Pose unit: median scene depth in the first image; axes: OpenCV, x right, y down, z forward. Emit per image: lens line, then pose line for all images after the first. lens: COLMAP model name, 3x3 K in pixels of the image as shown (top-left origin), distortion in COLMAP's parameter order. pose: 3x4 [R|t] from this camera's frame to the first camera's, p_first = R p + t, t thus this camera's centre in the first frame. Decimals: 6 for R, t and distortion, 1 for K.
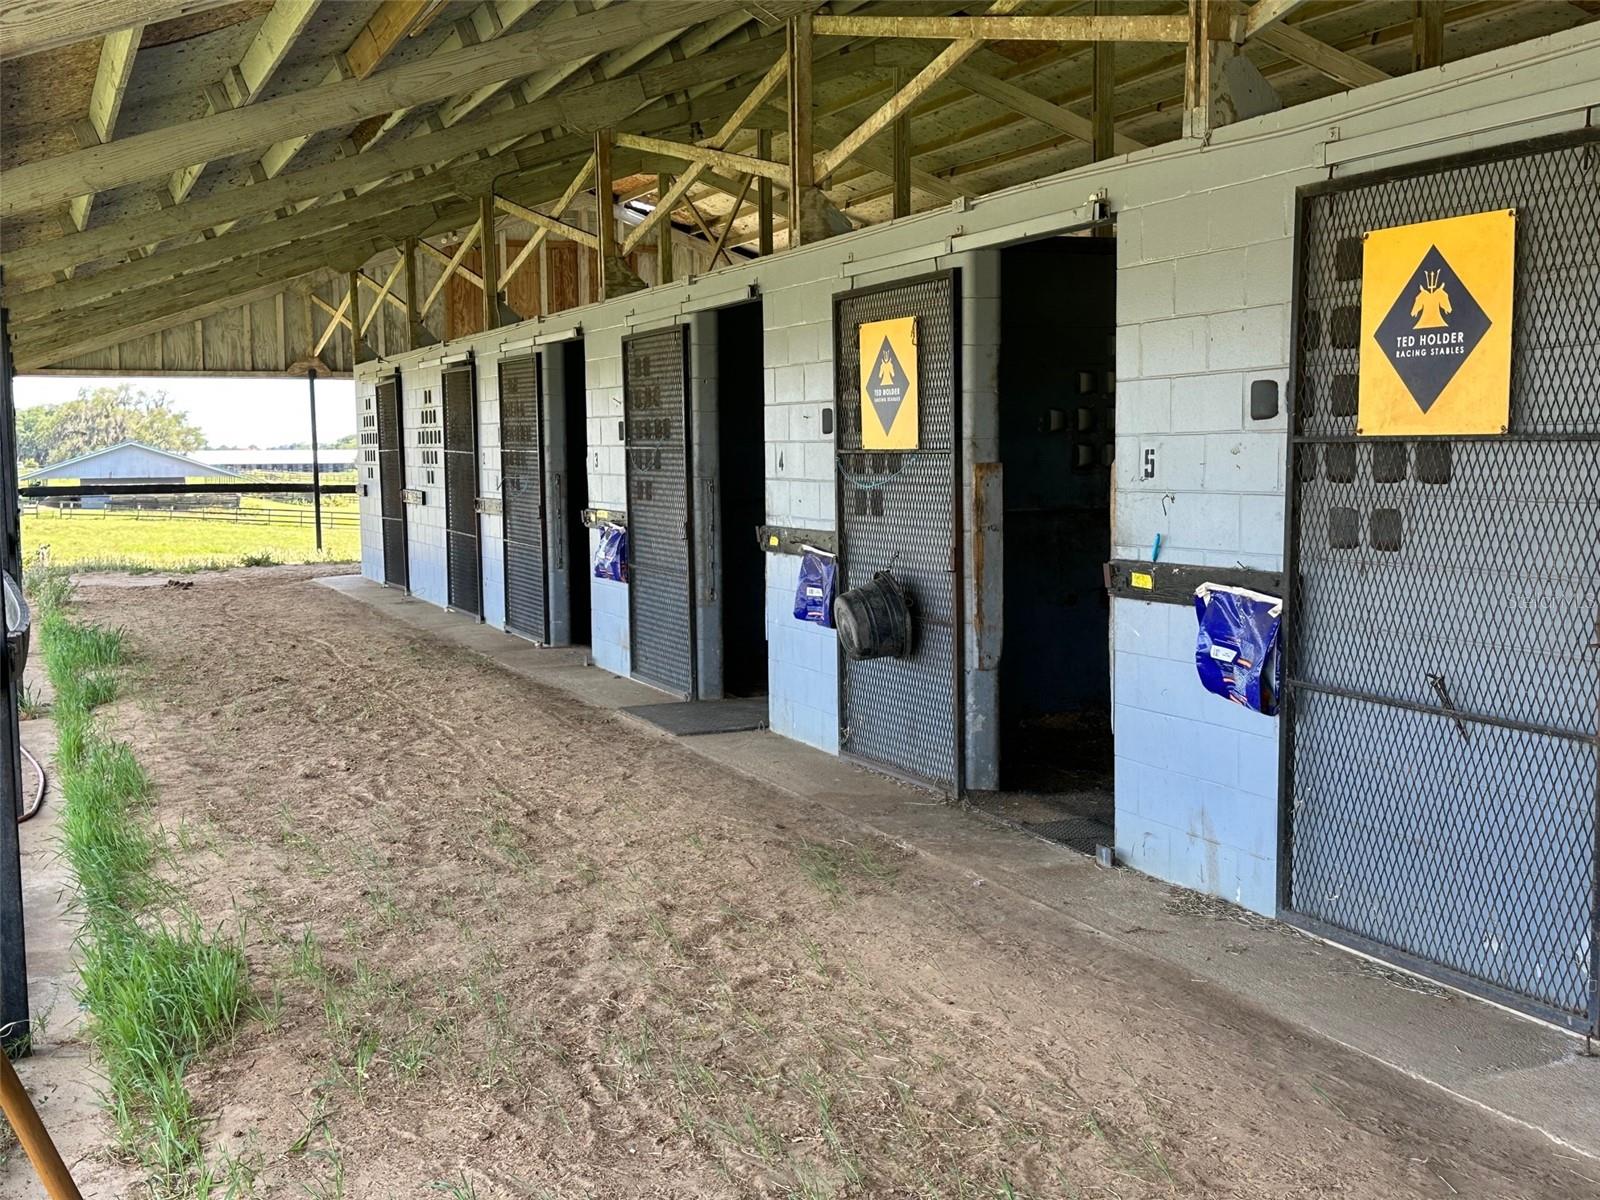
lens RADIAL K [[1809.0, 0, 800.0], [0, 1809.0, 600.0], [0, 0, 1]] dist [0.202243, -0.433933]
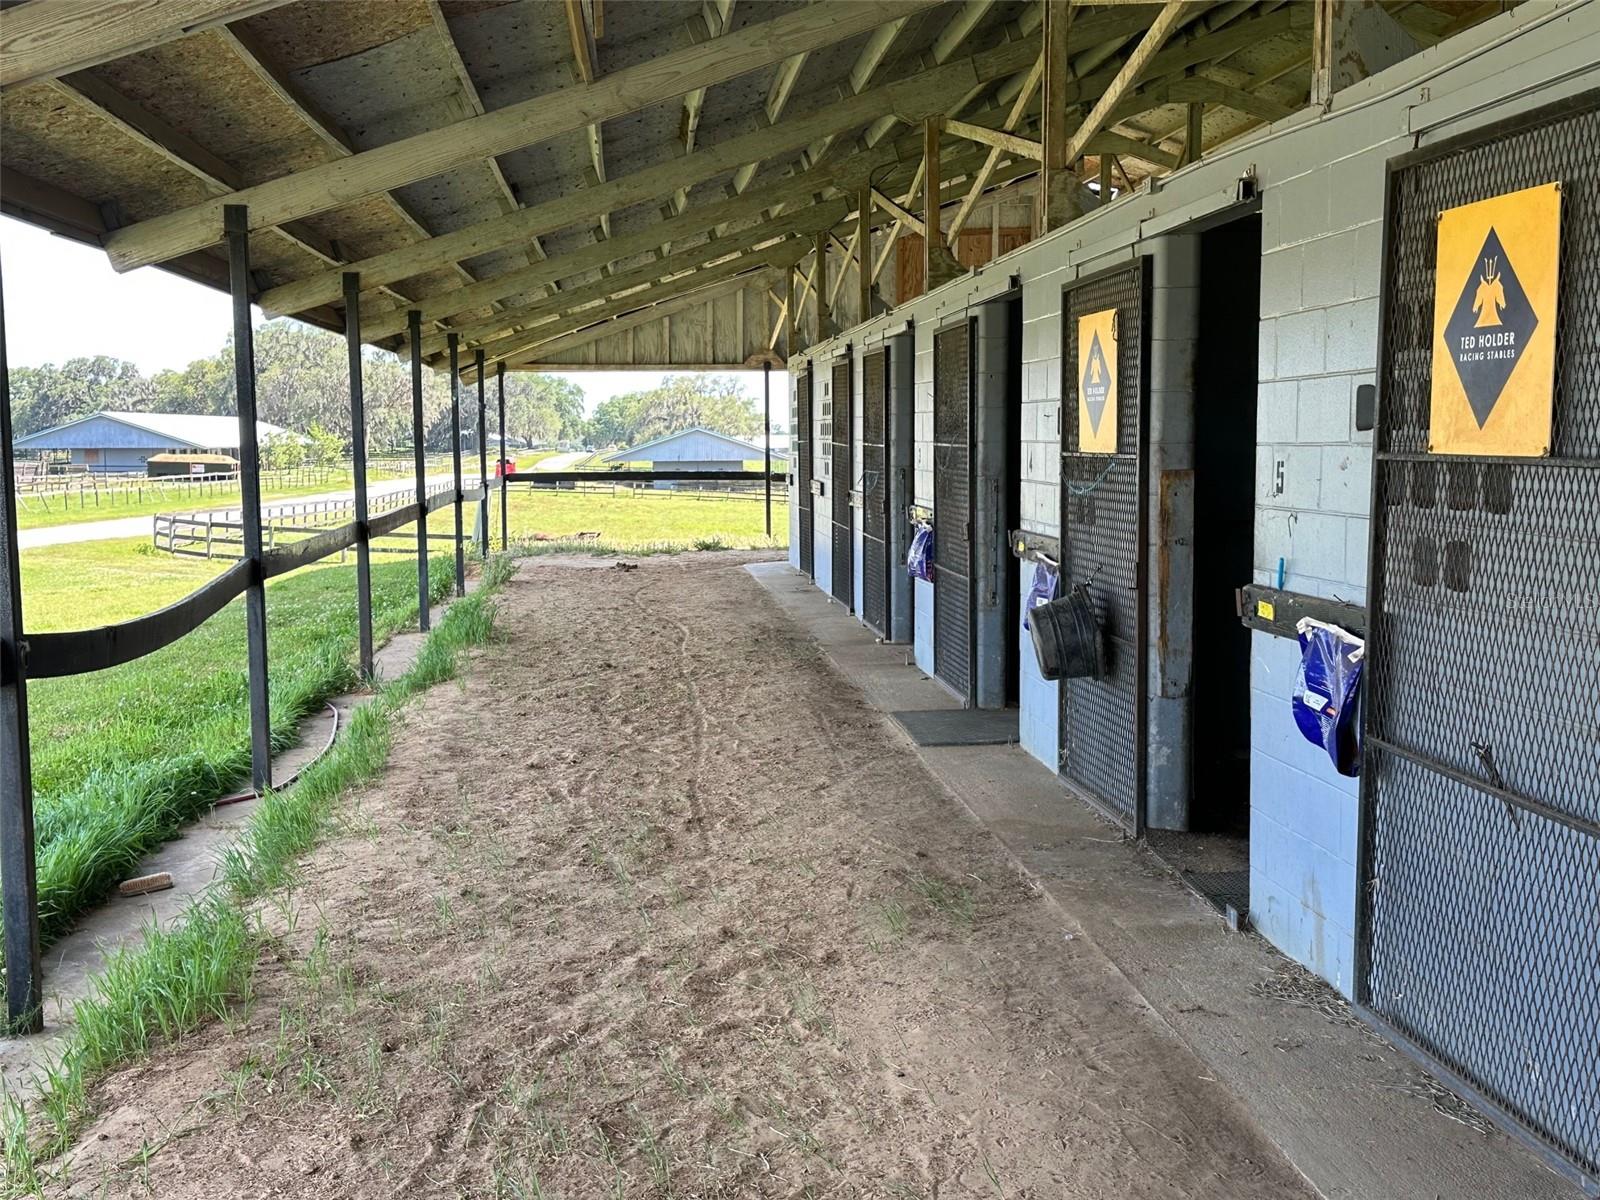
lens RADIAL K [[1809.0, 0, 800.0], [0, 1809.0, 600.0], [0, 0, 1]] dist [0.202243, -0.433933]
pose [[0.956929, 0.032195, -0.288530, 0.227095], [-0.029711, 0.999474, 0.012985, -0.020456], [0.288797, -0.003853, 0.957383, 0.089511]]
